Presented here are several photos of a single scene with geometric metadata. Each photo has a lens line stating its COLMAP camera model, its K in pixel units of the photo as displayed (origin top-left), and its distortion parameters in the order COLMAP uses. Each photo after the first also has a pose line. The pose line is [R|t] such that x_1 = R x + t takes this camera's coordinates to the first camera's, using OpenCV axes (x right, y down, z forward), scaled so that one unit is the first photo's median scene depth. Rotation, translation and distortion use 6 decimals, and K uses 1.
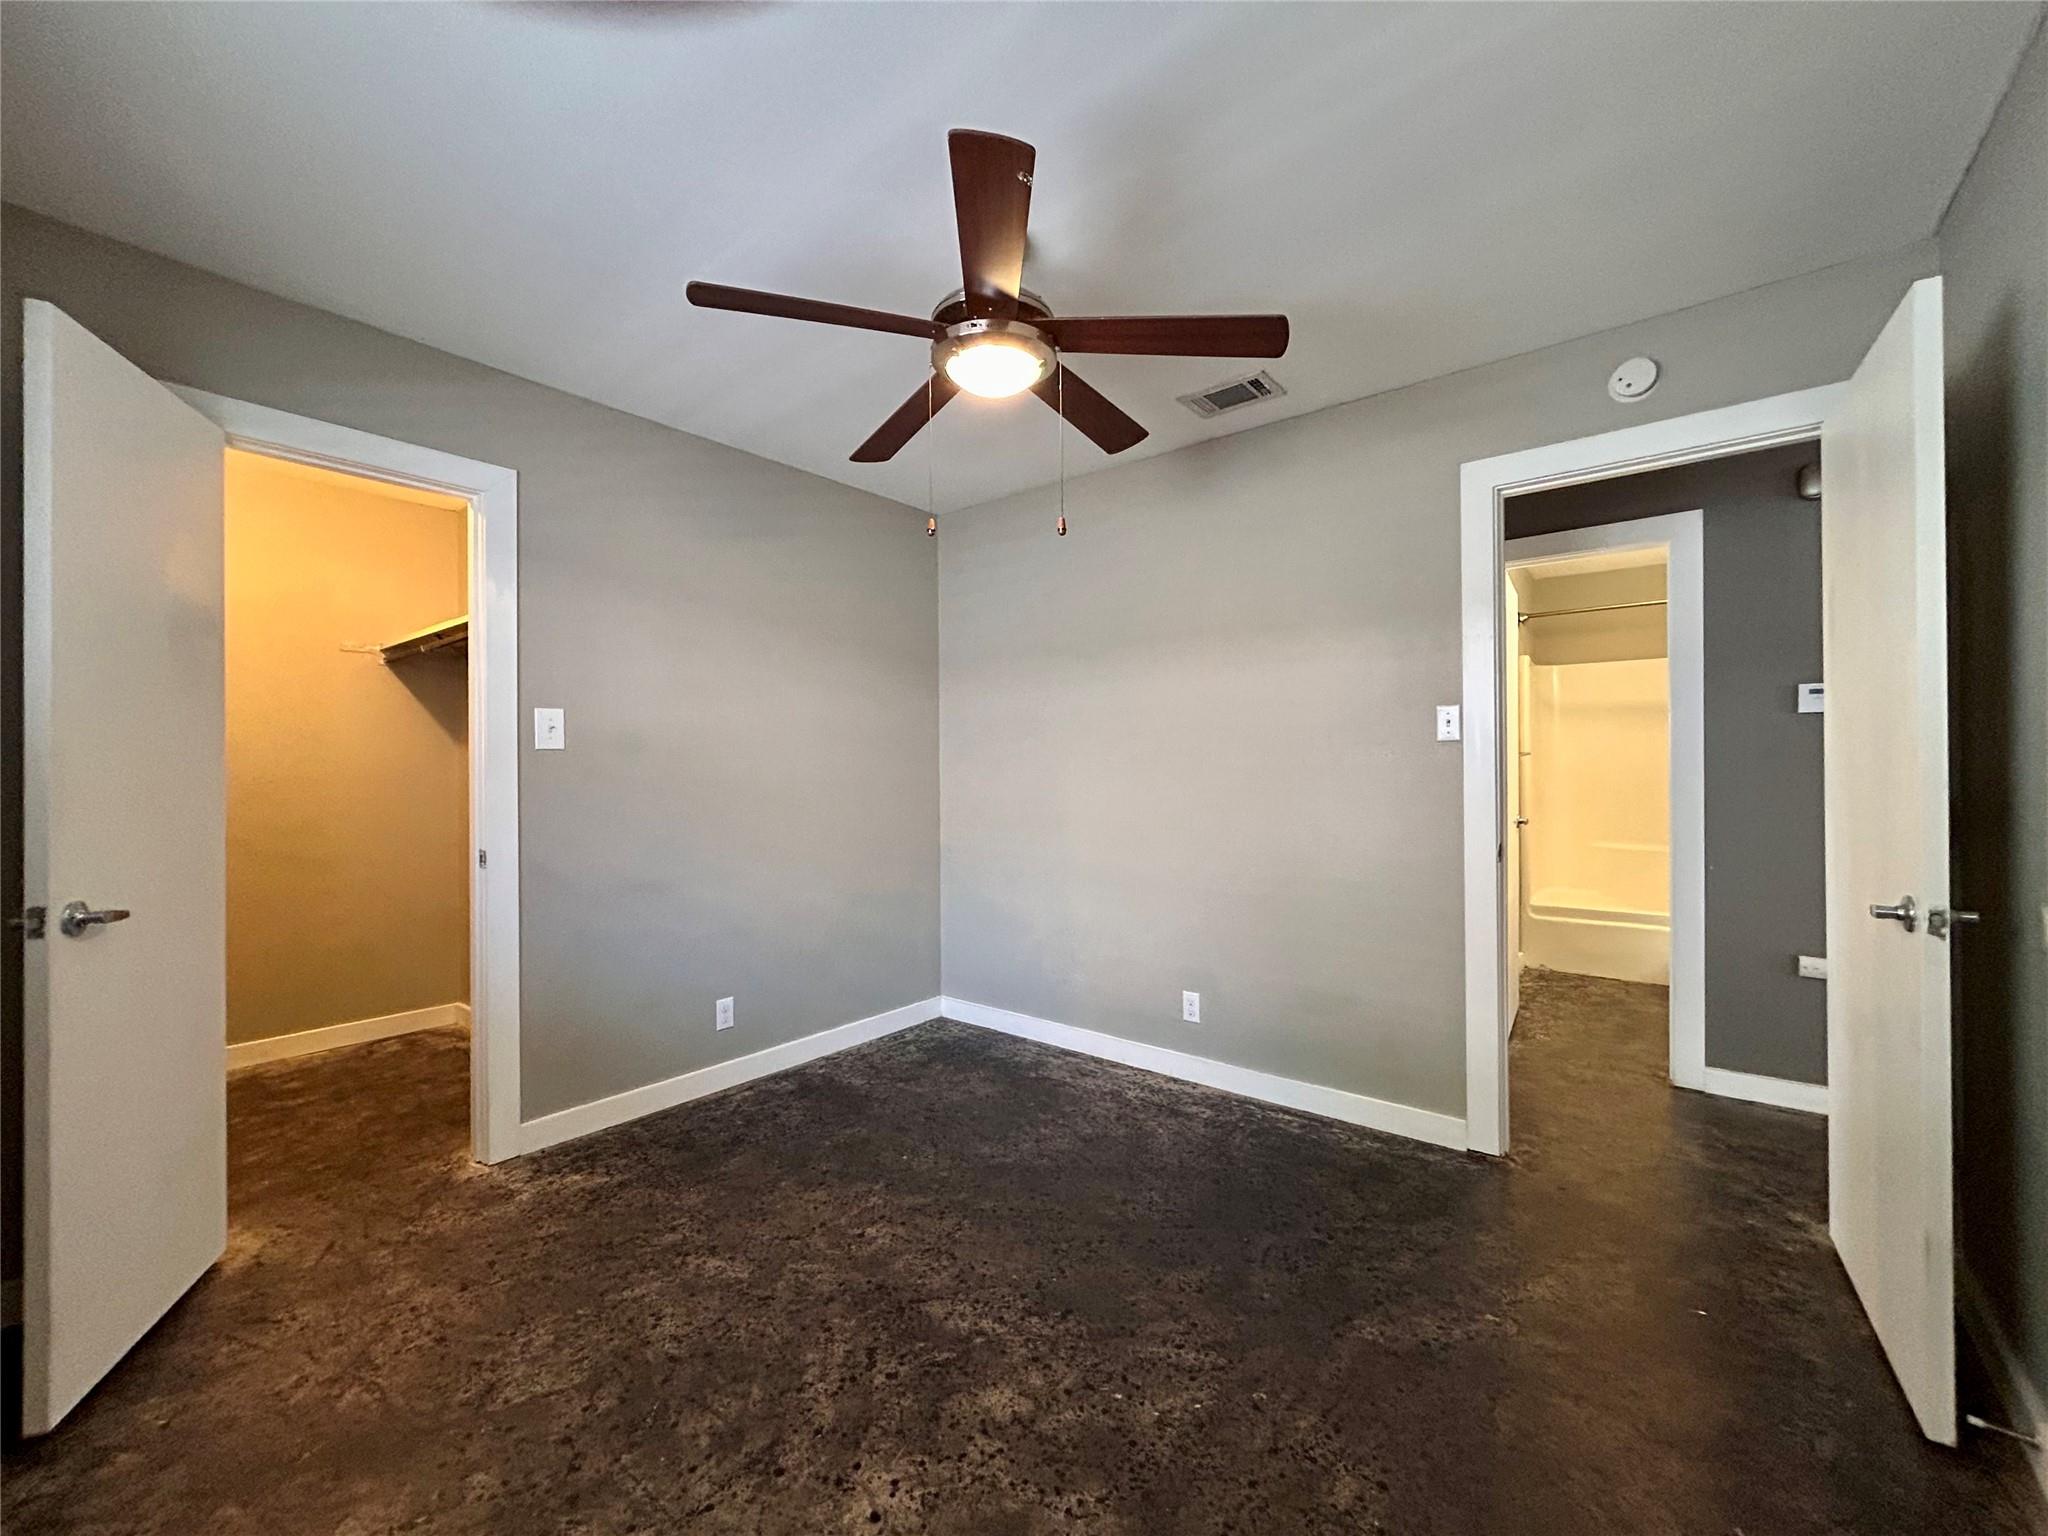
lens RADIAL K [[817.4, 0, 1026.9], [0, 817.4, 769.1], [0, 0, 1]] dist [-0.001043, -0.000070]
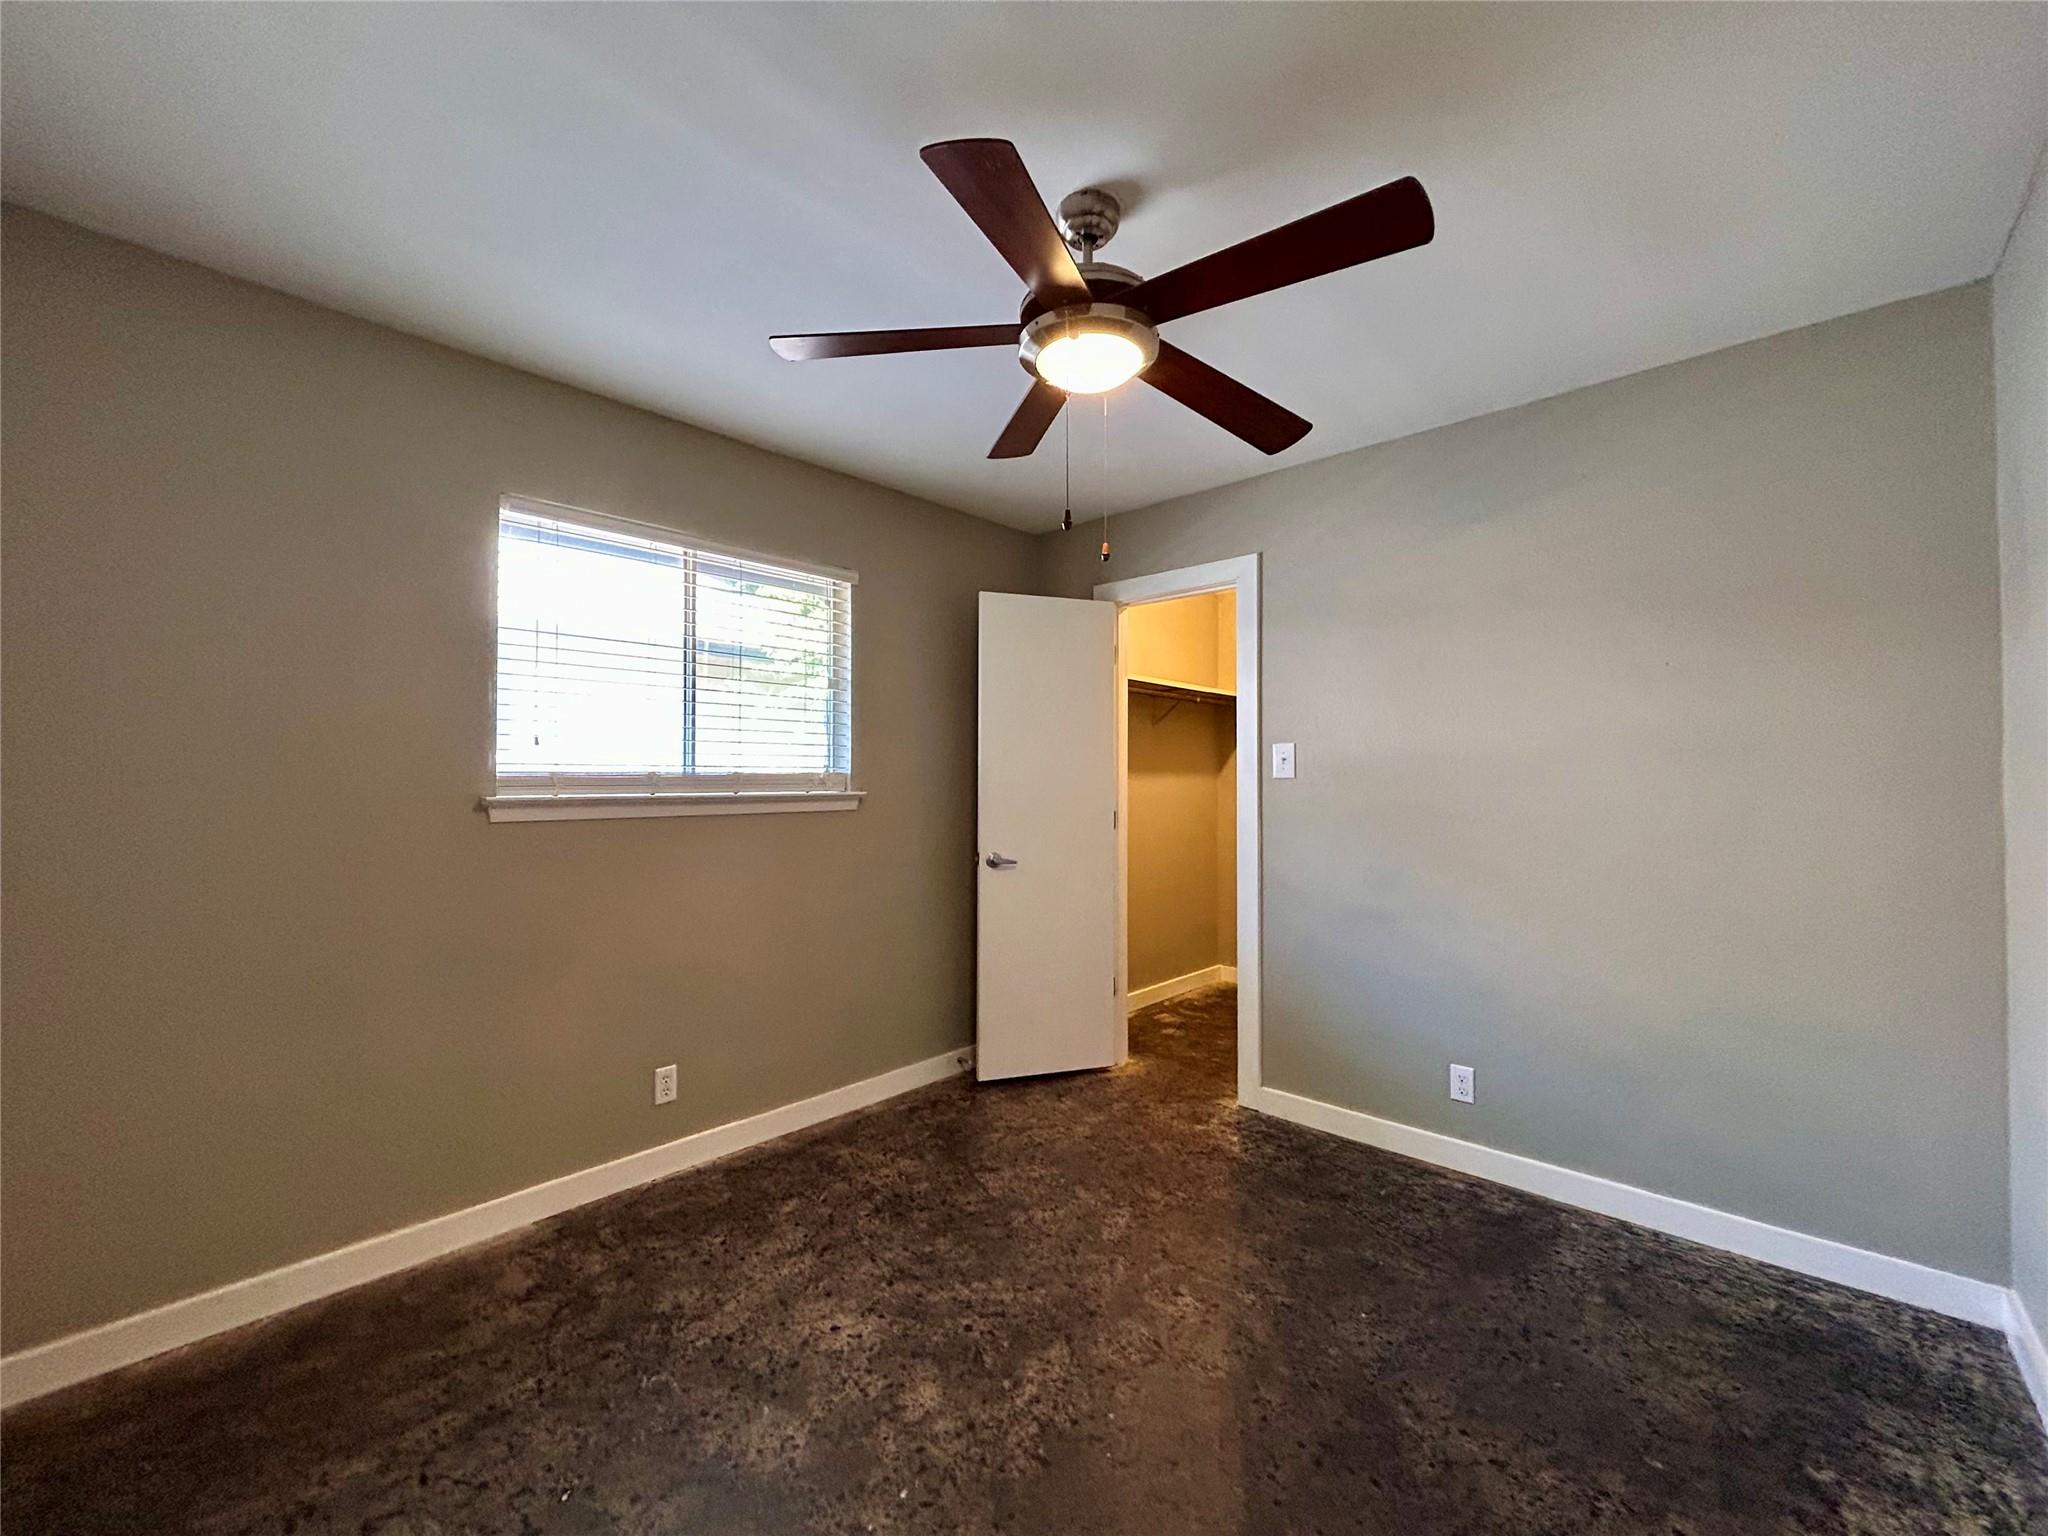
lens RADIAL K [[817.4, 0, 1027.0], [0, 817.4, 765.7], [0, 0, 1]] dist [-0.001043, -0.000070]
pose [[-0.063940, -0.016288, -0.997821, 0.688540], [-0.001826, 0.999867, -0.016205, -0.025383], [0.997952, 0.000786, -0.063961, 0.796273]]
